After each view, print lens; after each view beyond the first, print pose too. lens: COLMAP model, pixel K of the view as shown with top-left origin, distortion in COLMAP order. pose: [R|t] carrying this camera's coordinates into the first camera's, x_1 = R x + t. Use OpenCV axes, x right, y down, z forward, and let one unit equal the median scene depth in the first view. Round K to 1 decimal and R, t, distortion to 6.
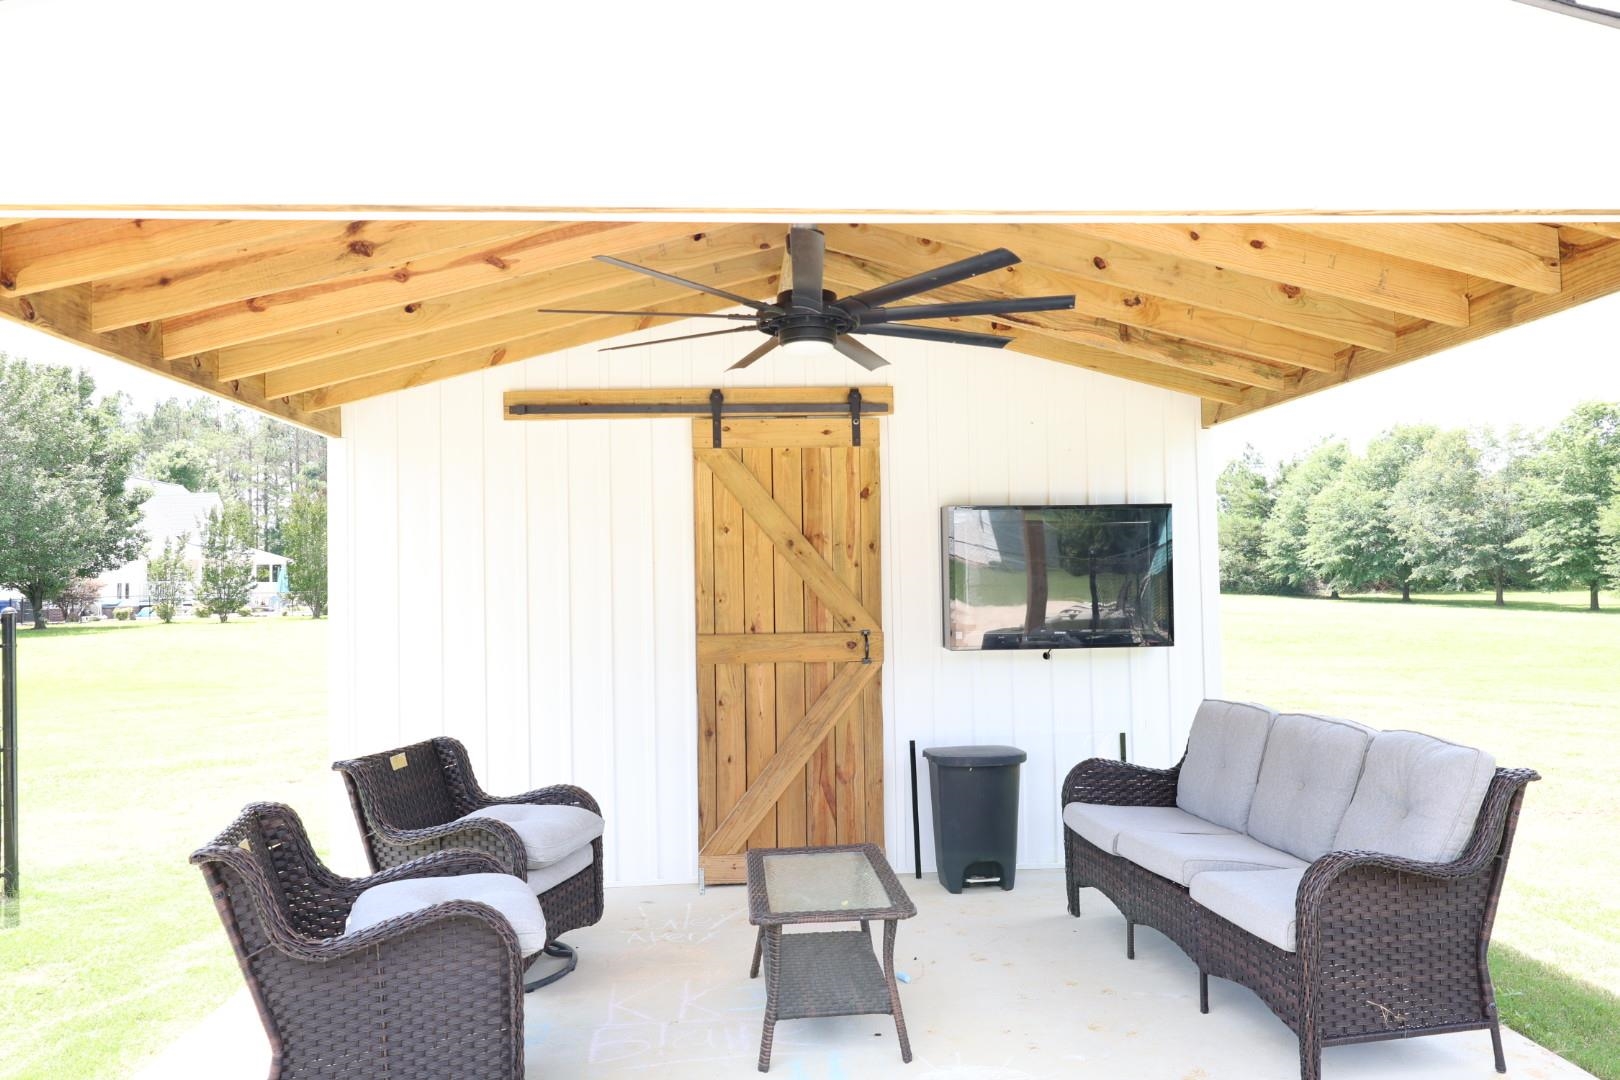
lens RADIAL K [[1122.5, 0, 794.5], [0, 1122.5, 542.2], [0, 0, 1]] dist [-0.017259, 0.011803]
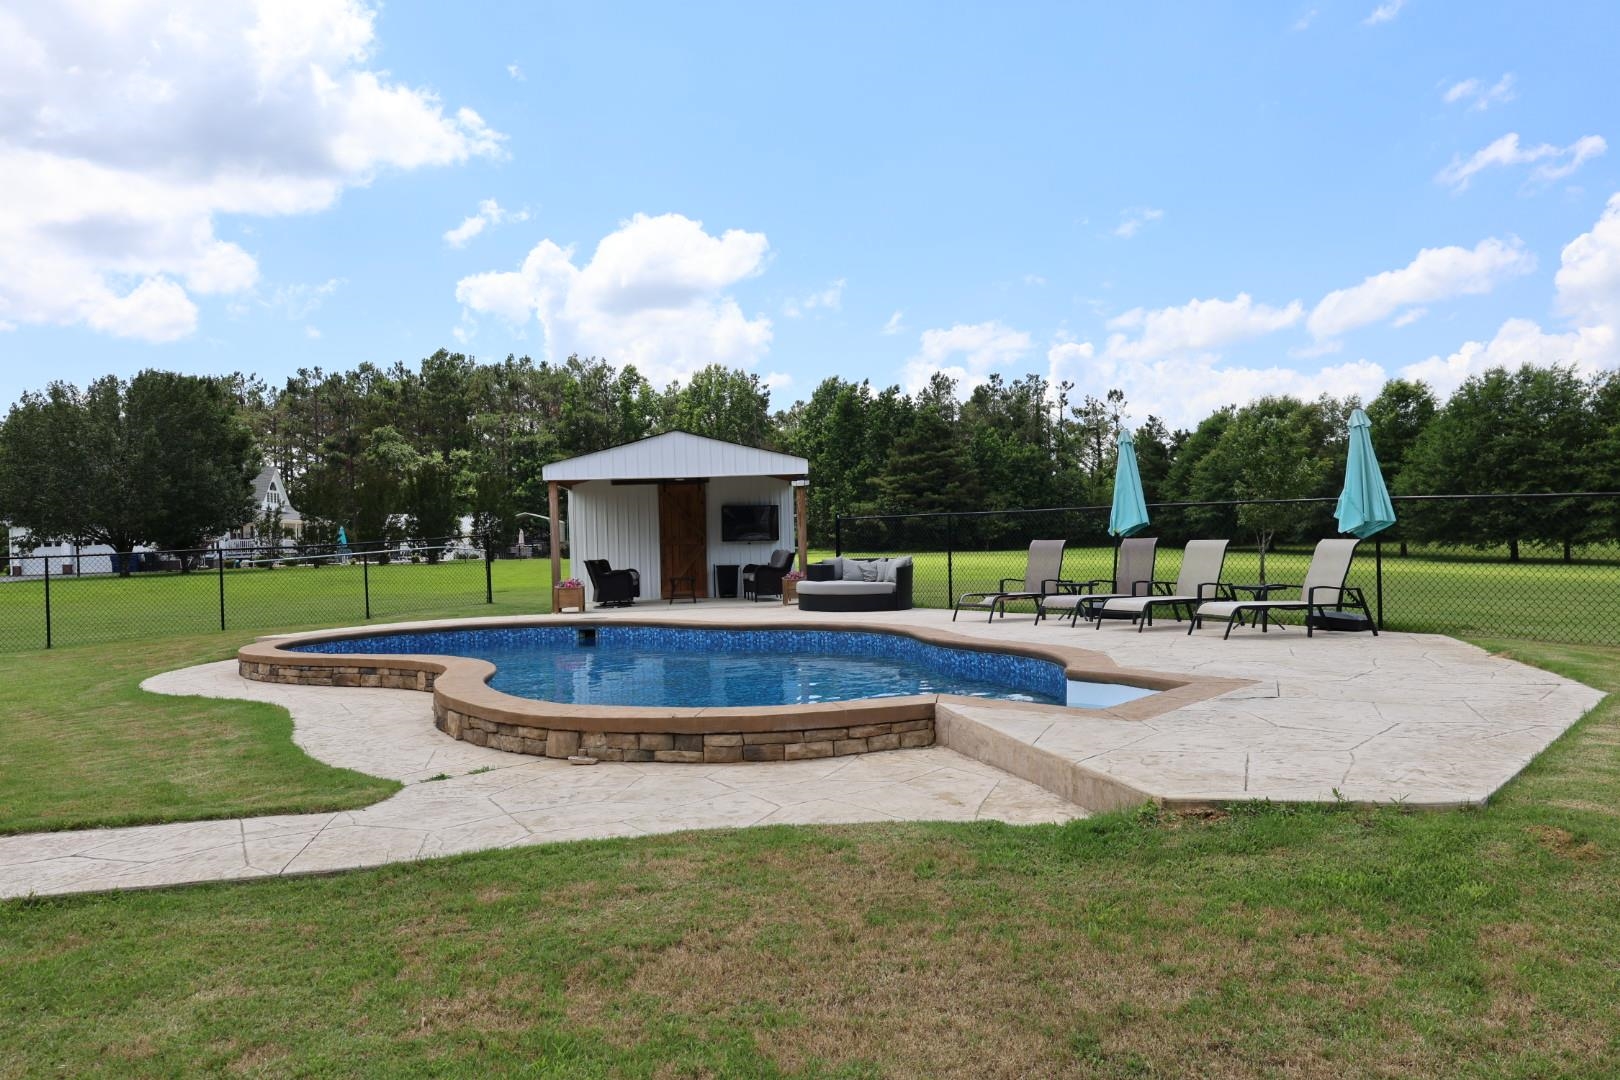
lens RADIAL K [[1122.5, 0, 813.4], [0, 1122.5, 544.1], [0, 0, 1]] dist [-0.017259, 0.011803]
pose [[0.999323, -0.006283, 0.036241, 0.018574], [0.004857, 0.999215, 0.039316, -0.003171], [-0.036459, -0.039113, 0.998569, -0.178962]]
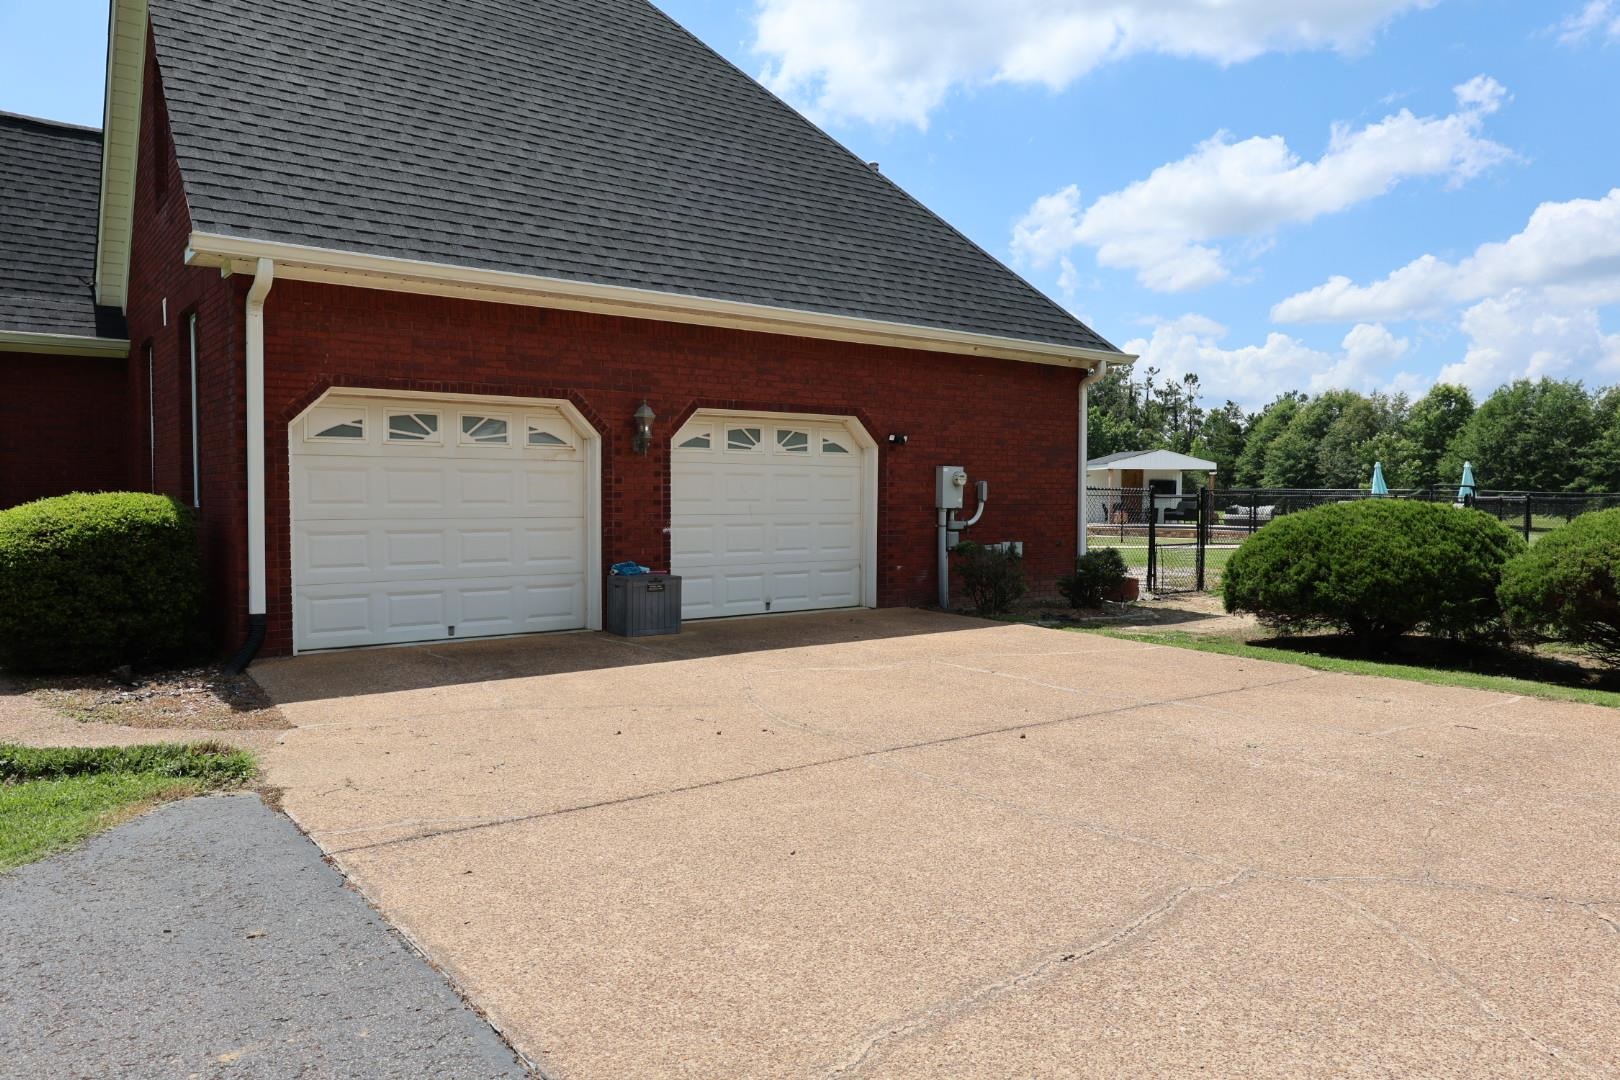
lens RADIAL K [[1122.5, 0, 821.8], [0, 1122.5, 534.9], [0, 0, 1]] dist [-0.017259, 0.011803]
pose [[0.999360, 0.023054, 0.027367, -0.151816], [-0.024925, 0.997227, 0.070117, -0.009355], [-0.025675, -0.070754, 0.997163, -0.441731]]
